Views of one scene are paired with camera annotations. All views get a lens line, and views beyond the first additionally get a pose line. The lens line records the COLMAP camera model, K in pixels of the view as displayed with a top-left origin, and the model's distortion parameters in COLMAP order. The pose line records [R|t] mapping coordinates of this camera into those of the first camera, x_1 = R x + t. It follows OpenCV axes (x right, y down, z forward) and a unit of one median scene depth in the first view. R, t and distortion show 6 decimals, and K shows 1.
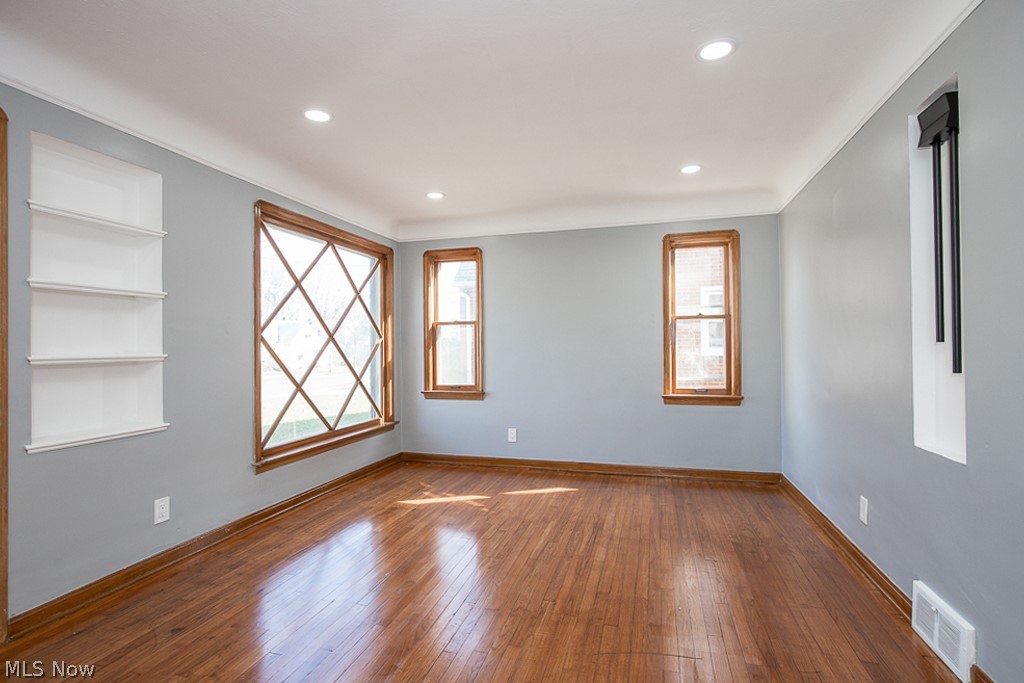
lens RADIAL K [[487.7, 0, 514.0], [0, 487.7, 338.5], [0, 0, 1]] dist [-0.016892, 0.006615]
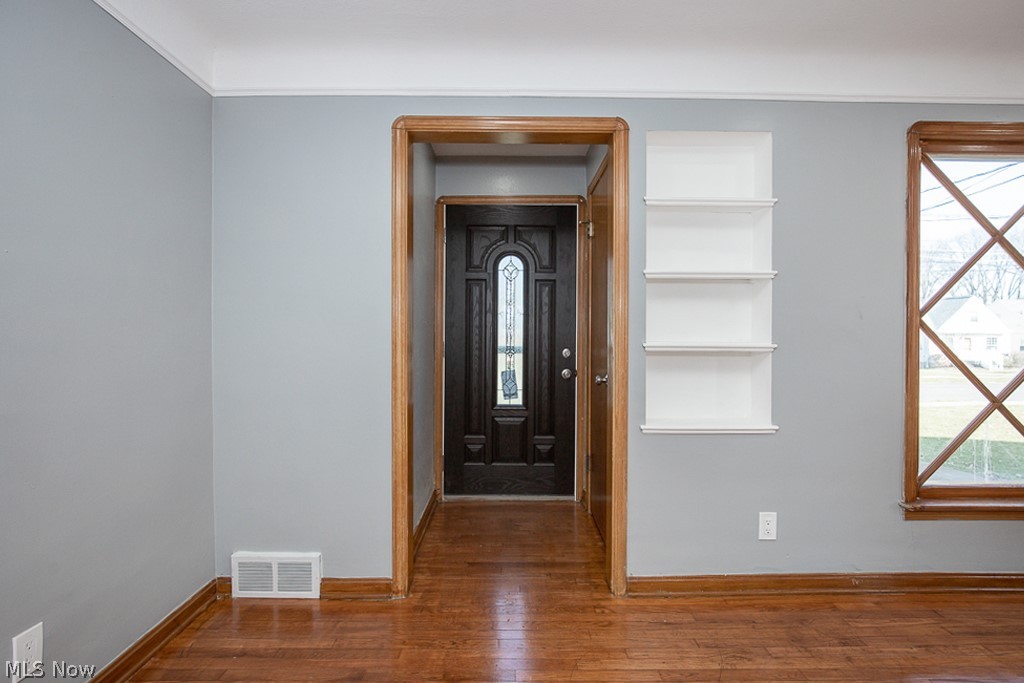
lens RADIAL K [[487.7, 0, 514.0], [0, 487.7, 338.5], [0, 0, 1]] dist [-0.016892, 0.006615]
pose [[0.284670, 0.016421, -0.958485, -0.036825], [0.005210, 0.999812, 0.018676, 0.004144], [0.958612, -0.010310, 0.284531, 0.322133]]
